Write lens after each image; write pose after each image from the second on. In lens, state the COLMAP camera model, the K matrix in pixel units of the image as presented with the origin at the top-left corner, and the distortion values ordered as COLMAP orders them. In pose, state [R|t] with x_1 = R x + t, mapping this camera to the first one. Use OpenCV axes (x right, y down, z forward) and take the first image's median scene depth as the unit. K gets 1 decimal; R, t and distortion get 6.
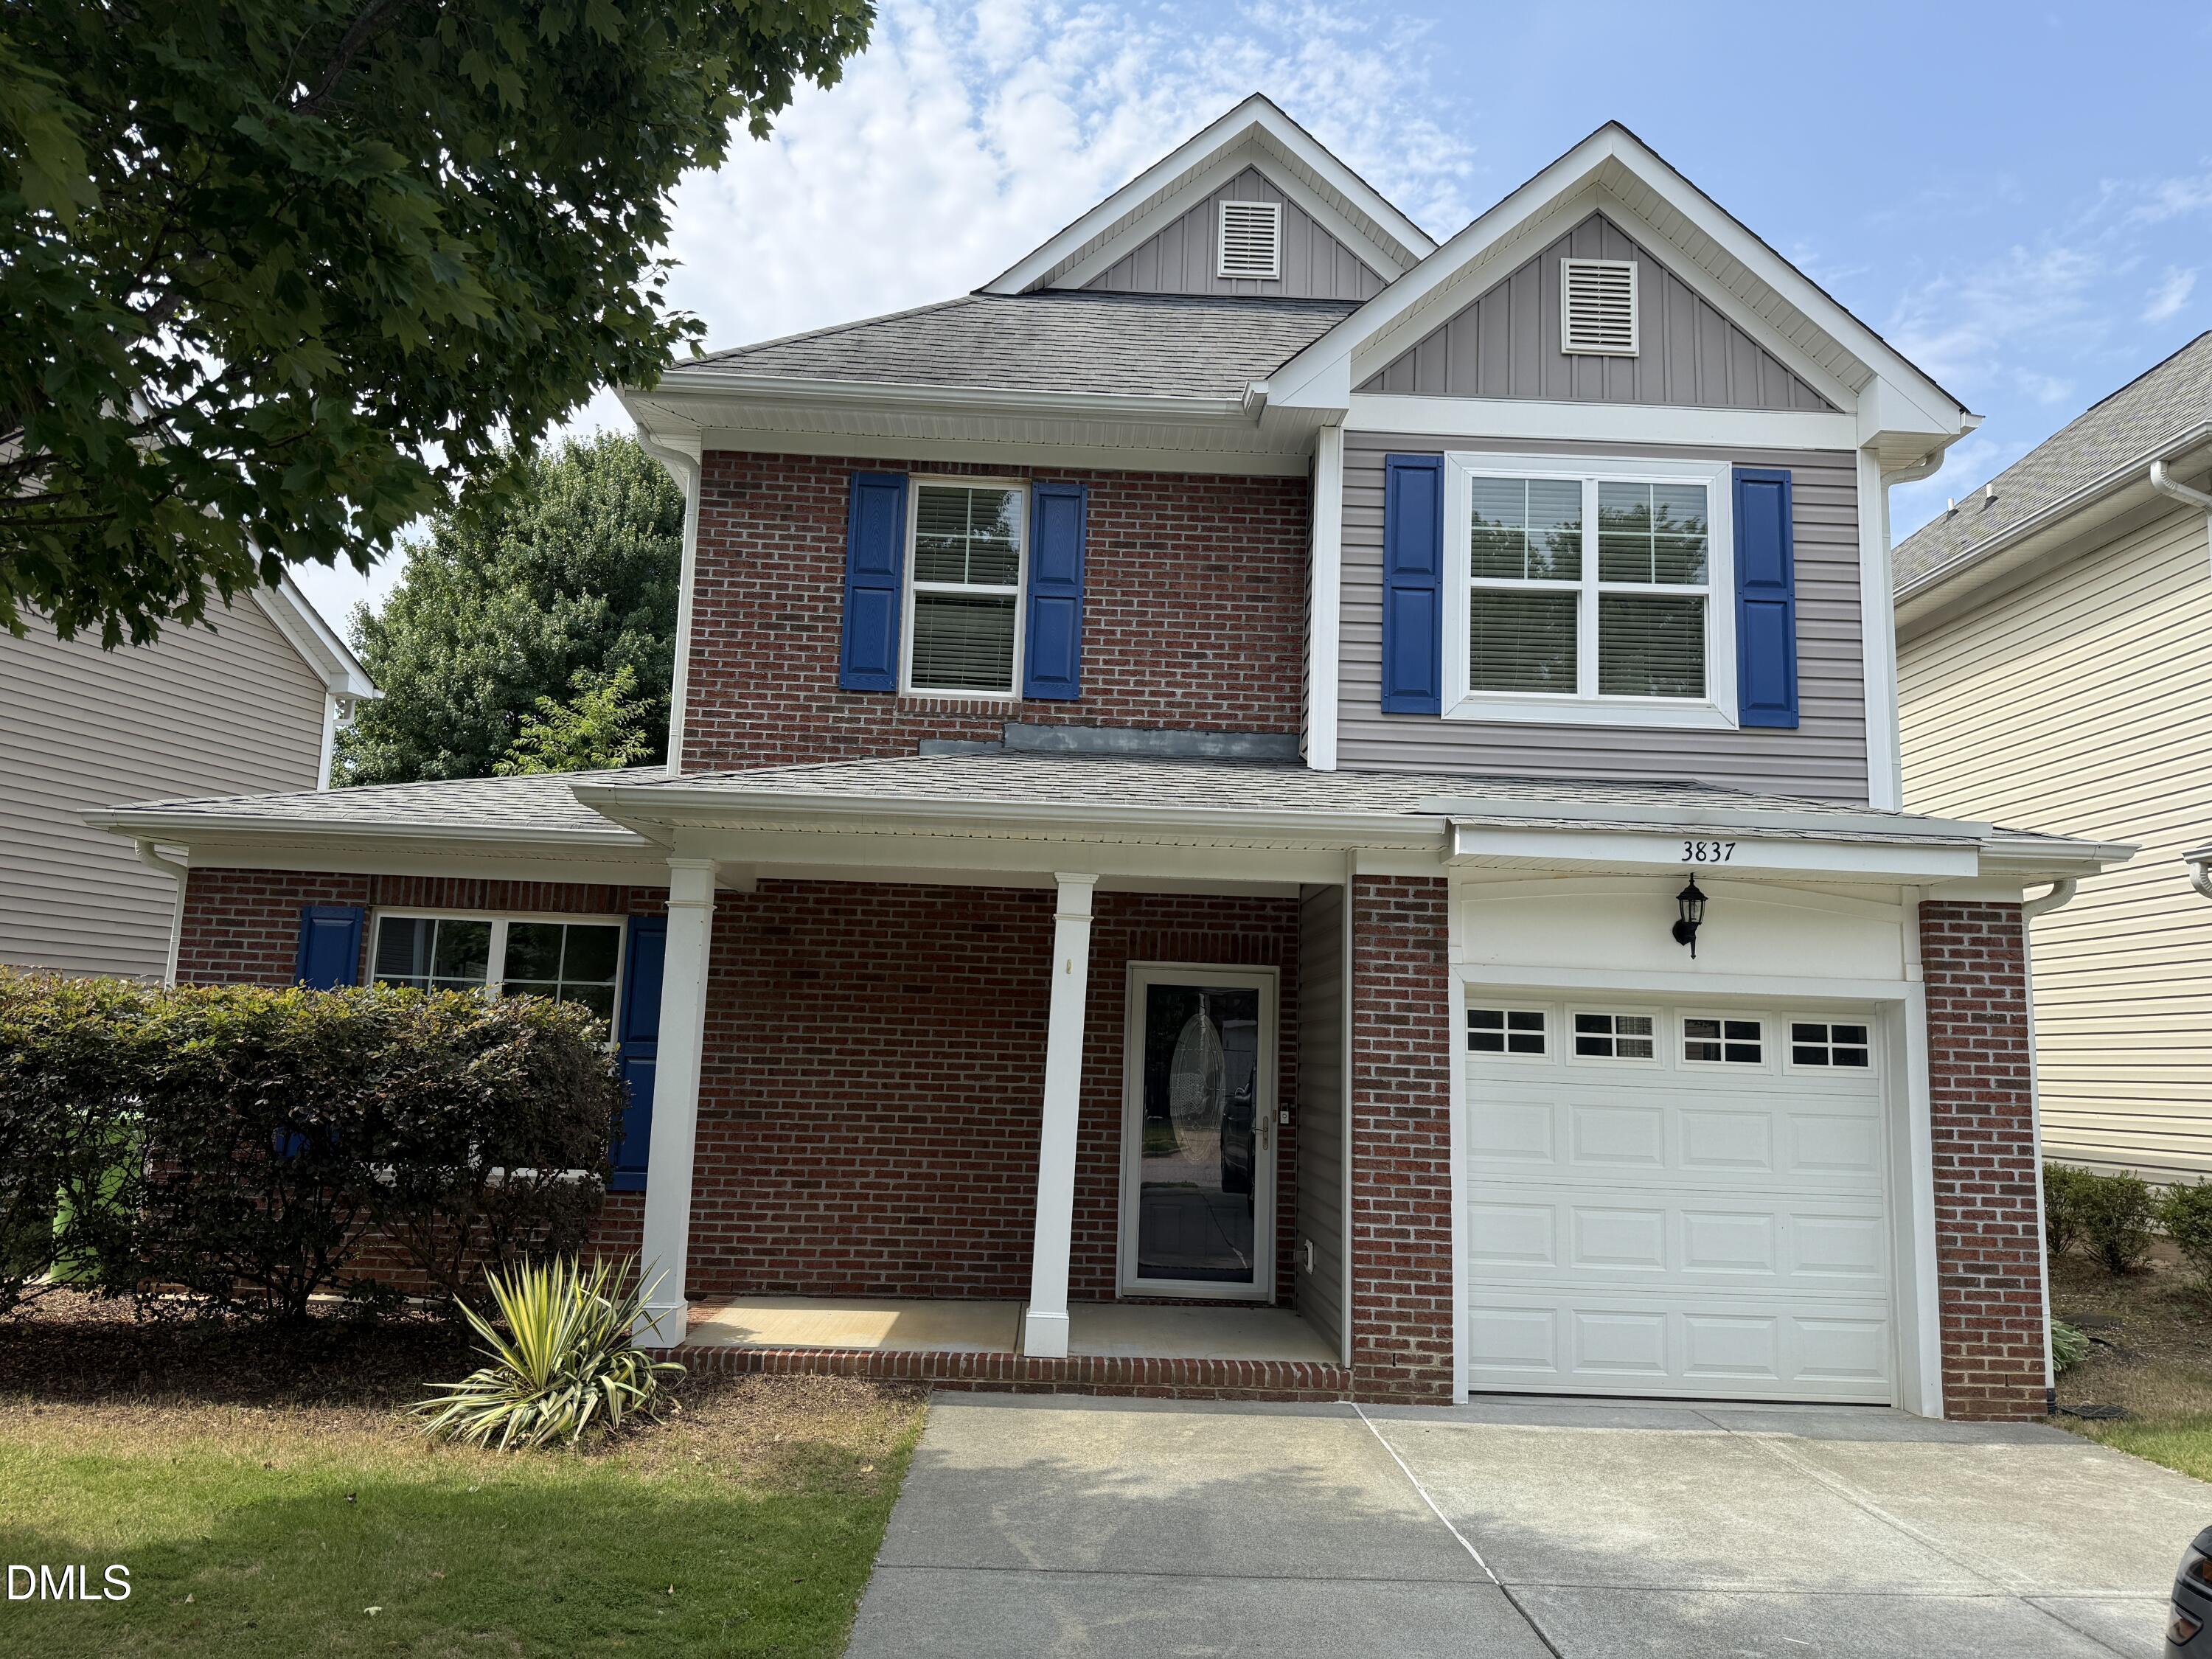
lens RADIAL K [[1577.5, 0, 1106.0], [0, 1577.5, 829.5], [0, 0, 1]] dist [0.177911, -0.333738]
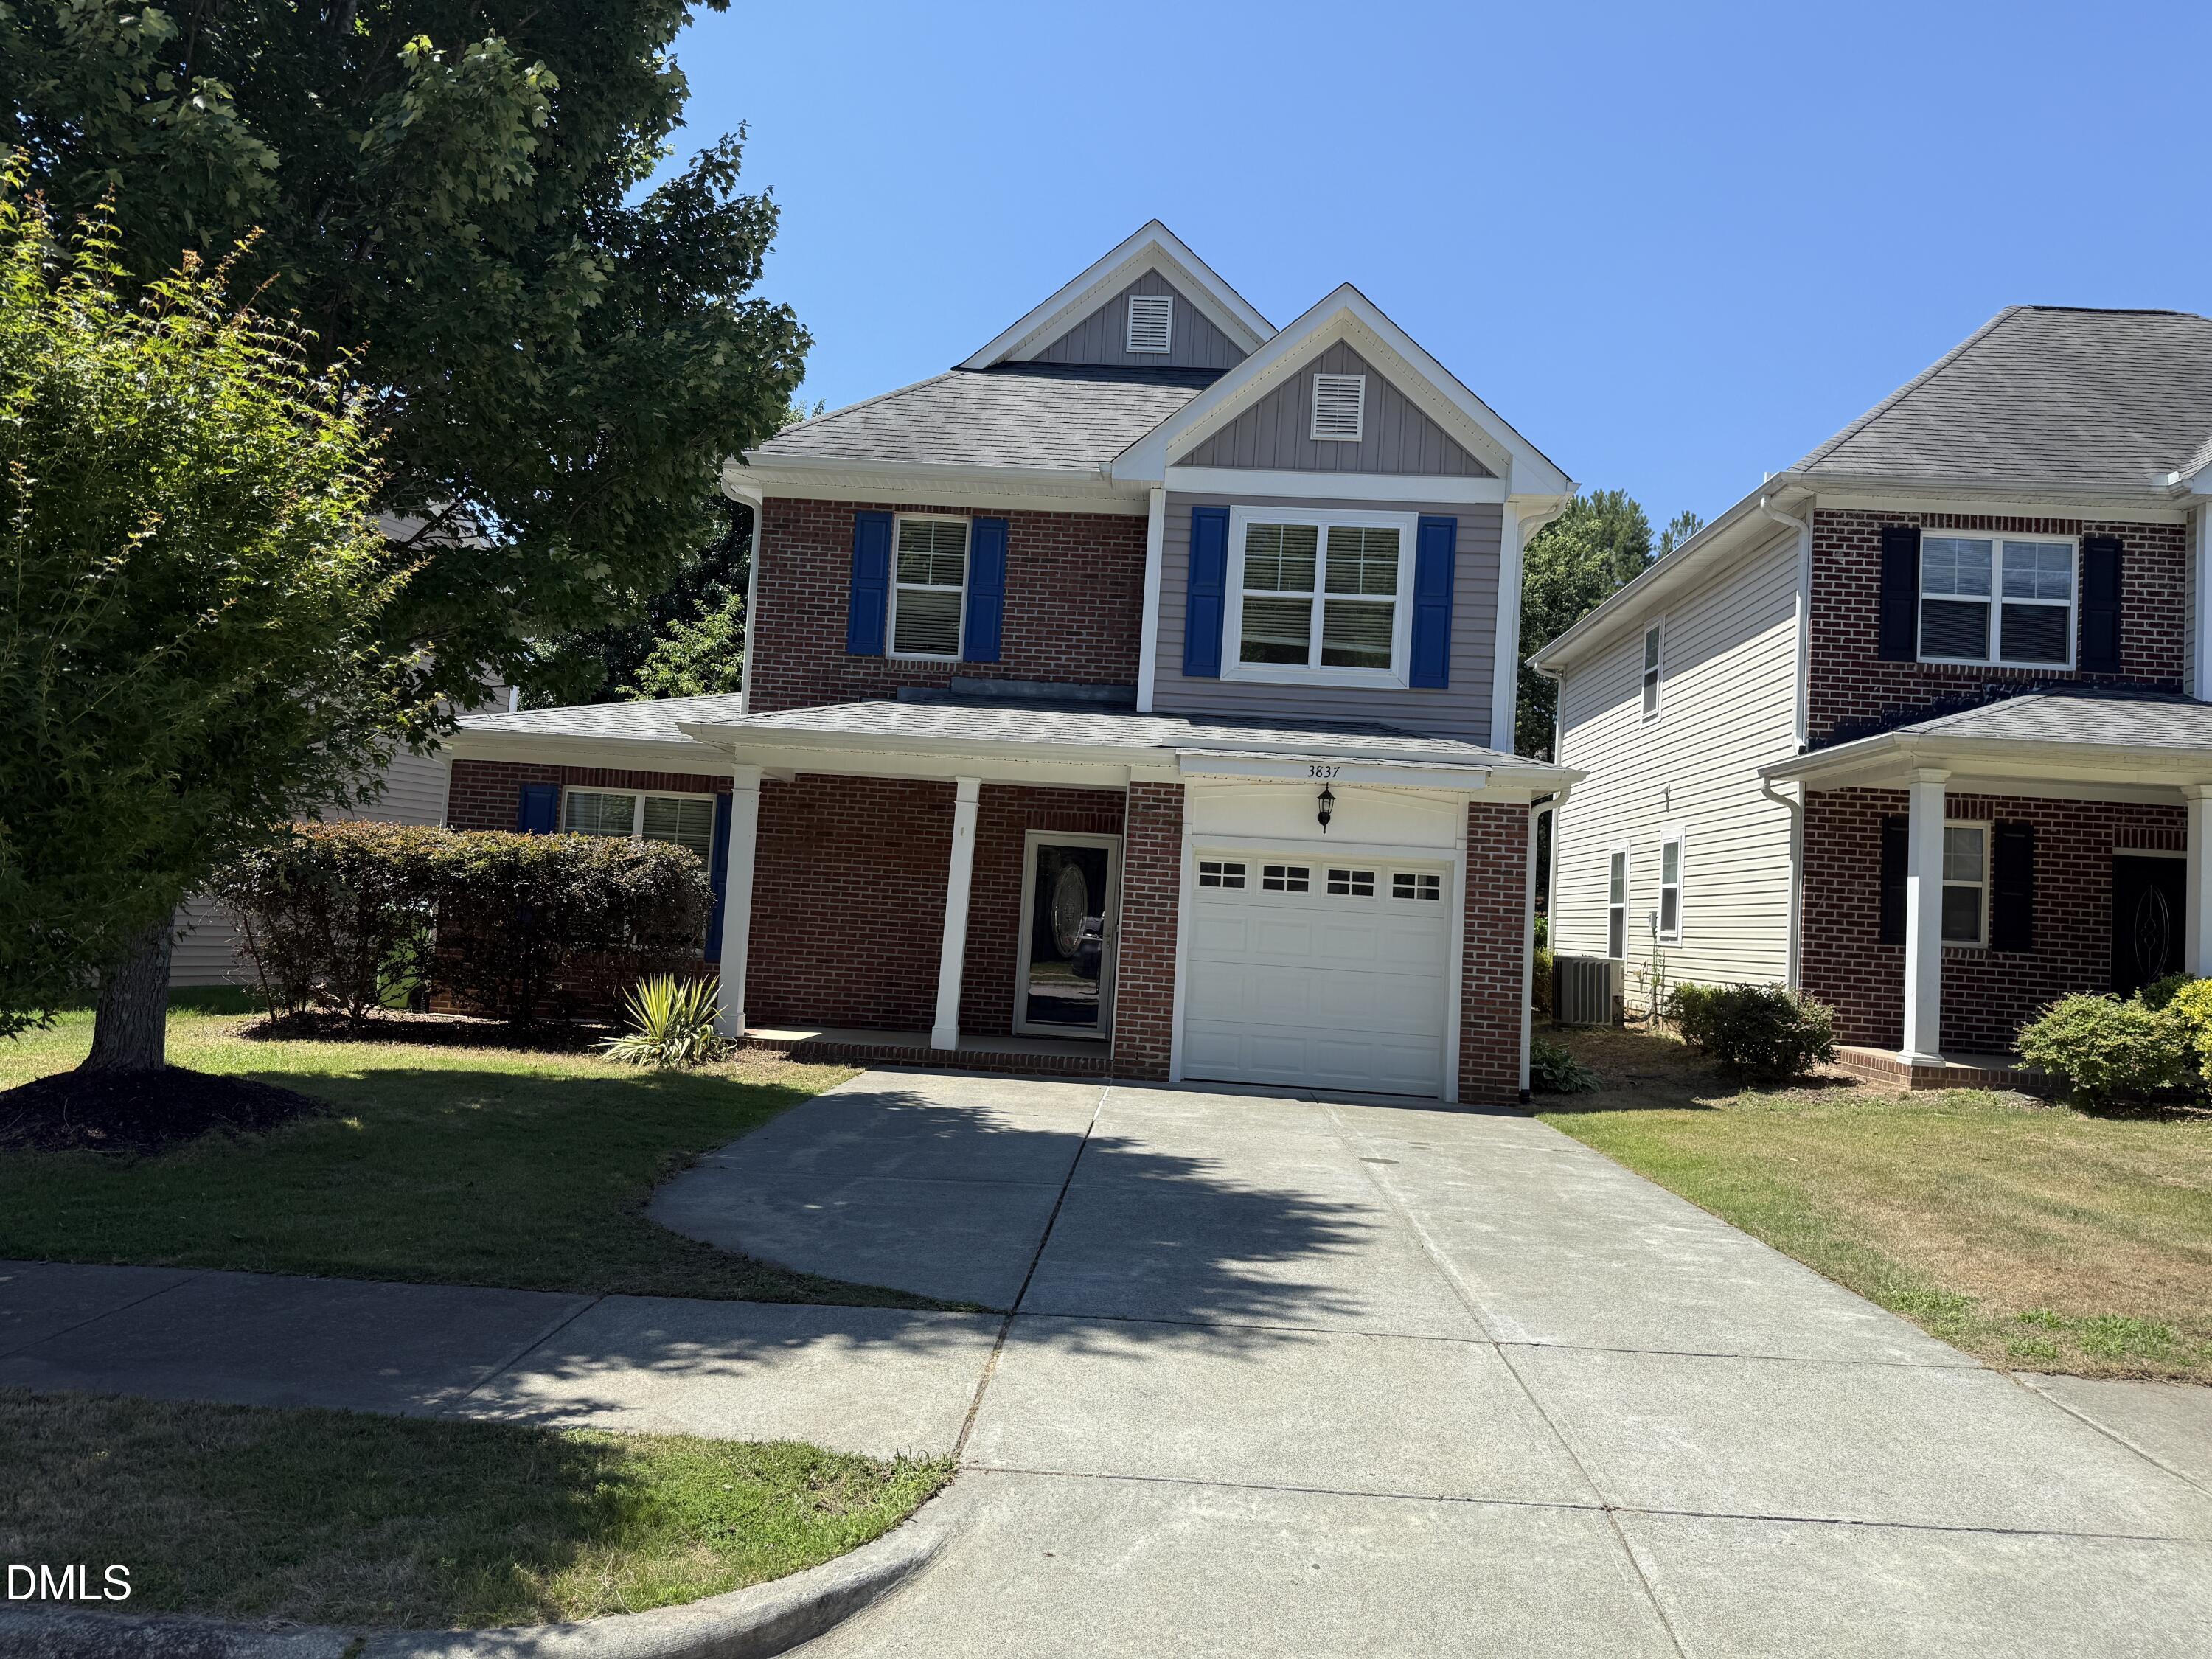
lens RADIAL K [[1577.5, 0, 1106.0], [0, 1577.5, 829.5], [0, 0, 1]] dist [0.177911, -0.333738]
pose [[0.996477, 0.020661, -0.081282, 0.217242], [-0.013840, 0.996403, 0.083607, -0.049286], [0.082717, -0.082188, 0.993178, -0.551482]]
